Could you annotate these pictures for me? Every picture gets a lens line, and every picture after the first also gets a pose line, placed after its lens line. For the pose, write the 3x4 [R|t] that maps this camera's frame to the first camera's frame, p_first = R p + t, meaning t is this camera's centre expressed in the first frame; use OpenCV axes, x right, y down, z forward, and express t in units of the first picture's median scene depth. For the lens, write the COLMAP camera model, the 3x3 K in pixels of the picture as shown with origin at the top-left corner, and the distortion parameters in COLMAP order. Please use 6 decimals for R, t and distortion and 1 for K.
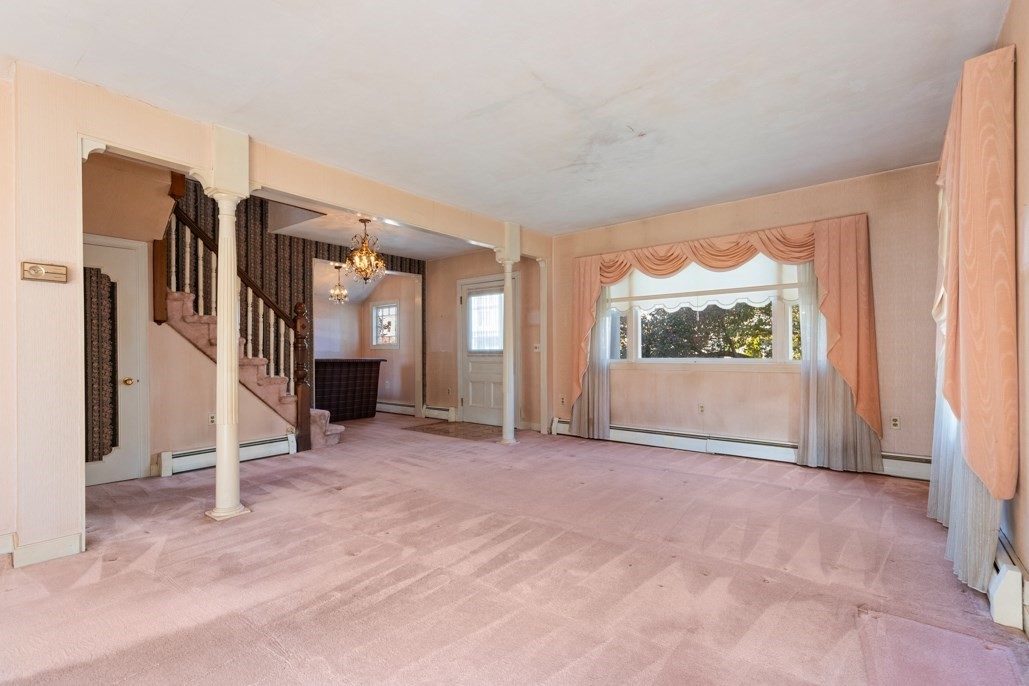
lens RADIAL K [[469.9, 0, 511.2], [0, 469.9, 352.0], [0, 0, 1]] dist [0.002784, 0.000144]
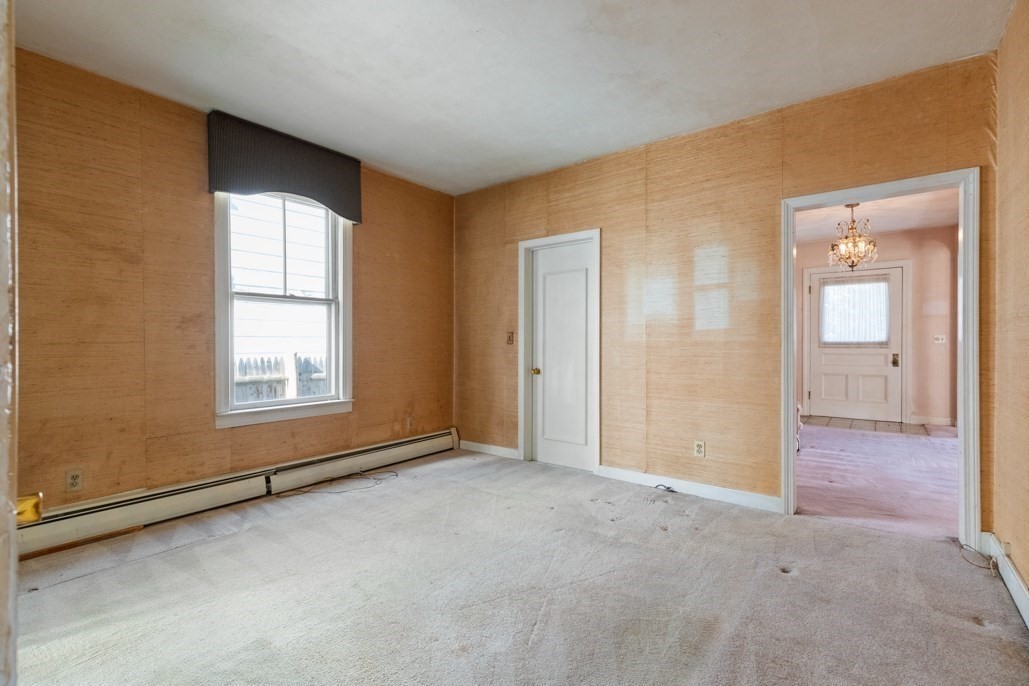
lens RADIAL K [[469.4, 0, 514.5], [0, 469.4, 343.0], [0, 0, 1]] dist [0.001317, 0.000444]
pose [[0.999798, 0.003865, 0.019704, -0.952468], [-0.003862, 0.999993, -0.000163, 0.002453], [-0.019705, 0.000087, 0.999806, 0.058924]]
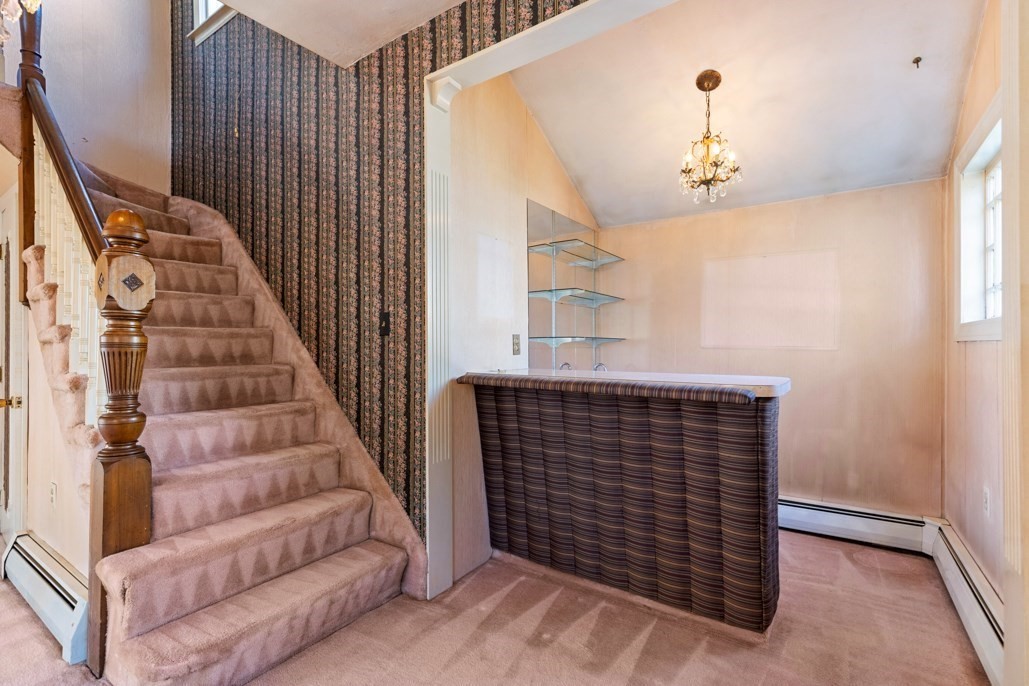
lens RADIAL K [[457.7, 0, 514.5], [0, 457.7, 343.0], [0, 0, 1]] dist [0.001530, 0.000051]
pose [[0.073576, 0.000888, -0.997289, -0.100206], [0.006199, 0.999980, 0.001348, -0.010249], [0.997270, -0.006281, 0.073569, 1.164390]]
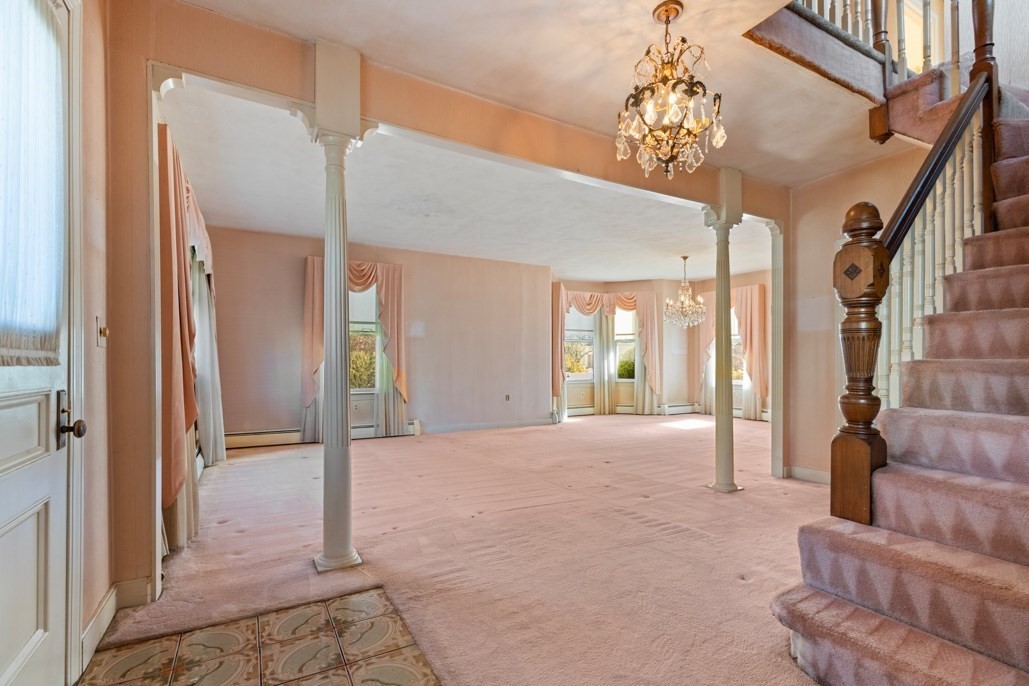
lens RADIAL K [[473.9, 0, 505.3], [0, 473.9, 348.0], [0, 0, 1]] dist [0.003357, 0.000245]
pose [[-0.923822, 0.011757, 0.382641, -0.314894], [0.002410, 0.999687, -0.024898, 0.009607], [-0.382814, -0.022079, -0.923562, 1.331741]]
